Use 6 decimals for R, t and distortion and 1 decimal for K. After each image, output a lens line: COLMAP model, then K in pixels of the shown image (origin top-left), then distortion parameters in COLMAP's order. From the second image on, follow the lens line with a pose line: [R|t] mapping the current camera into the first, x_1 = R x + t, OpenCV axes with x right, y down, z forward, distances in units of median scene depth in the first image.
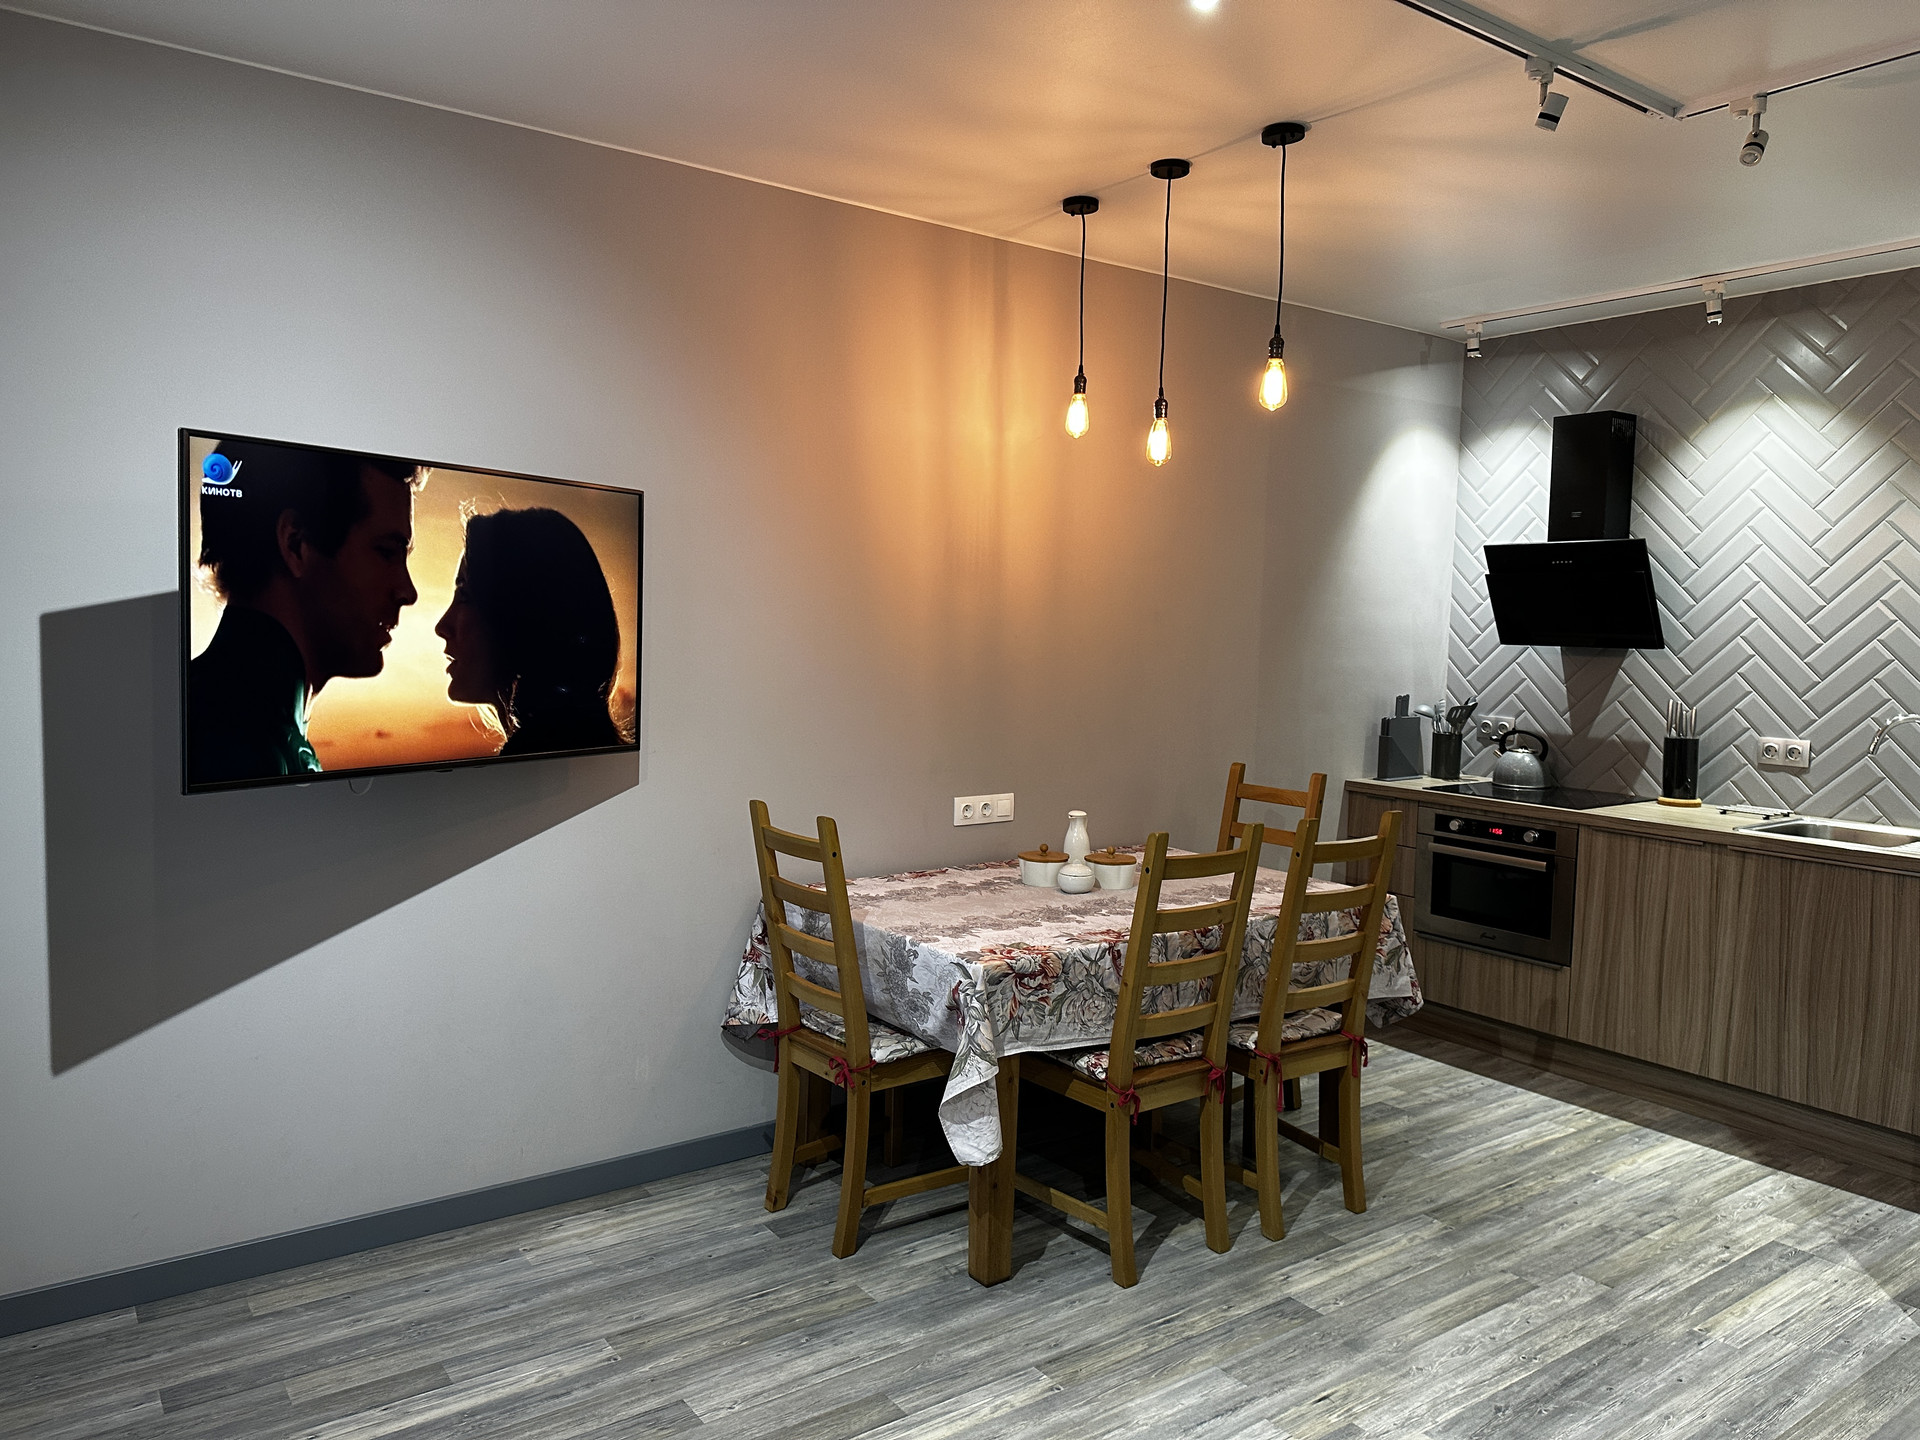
lens RADIAL K [[1316.2, 0, 960.0], [0, 1316.2, 720.0], [0, 0, 1]] dist [0.071218, -0.115985]
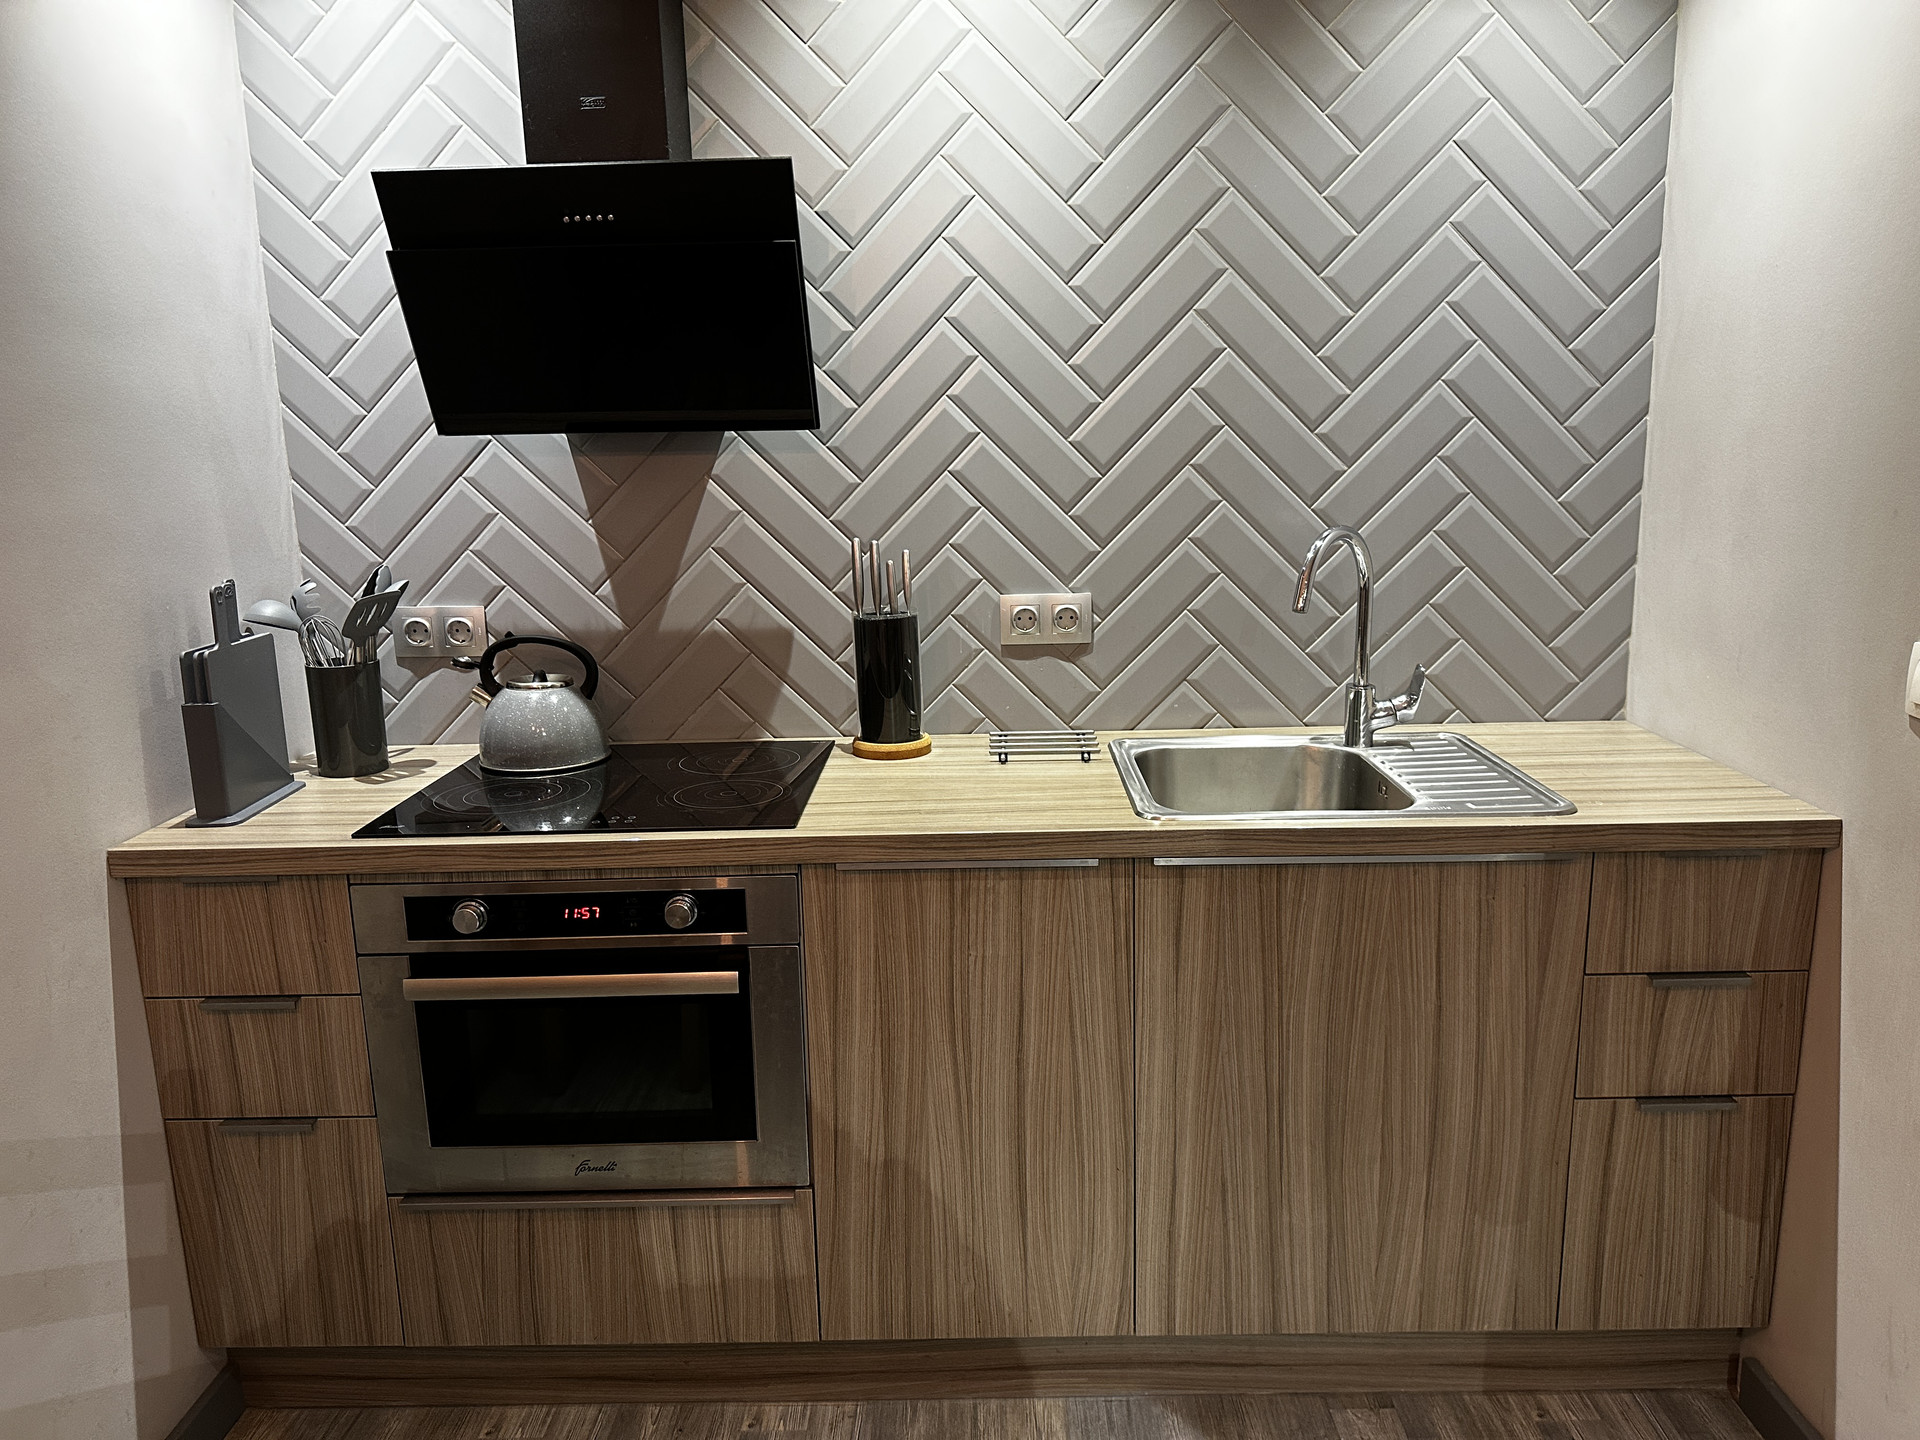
lens RADIAL K [[1375.4, 0, 960.0], [0, 1375.4, 720.0], [0, 0, 1]] dist [0.074980, 0.001666]
pose [[0.591074, -0.199541, 0.781547, 0.162252], [0.096479, 0.979452, 0.177104, -0.034843], [-0.800827, -0.029279, 0.598180, 0.676985]]
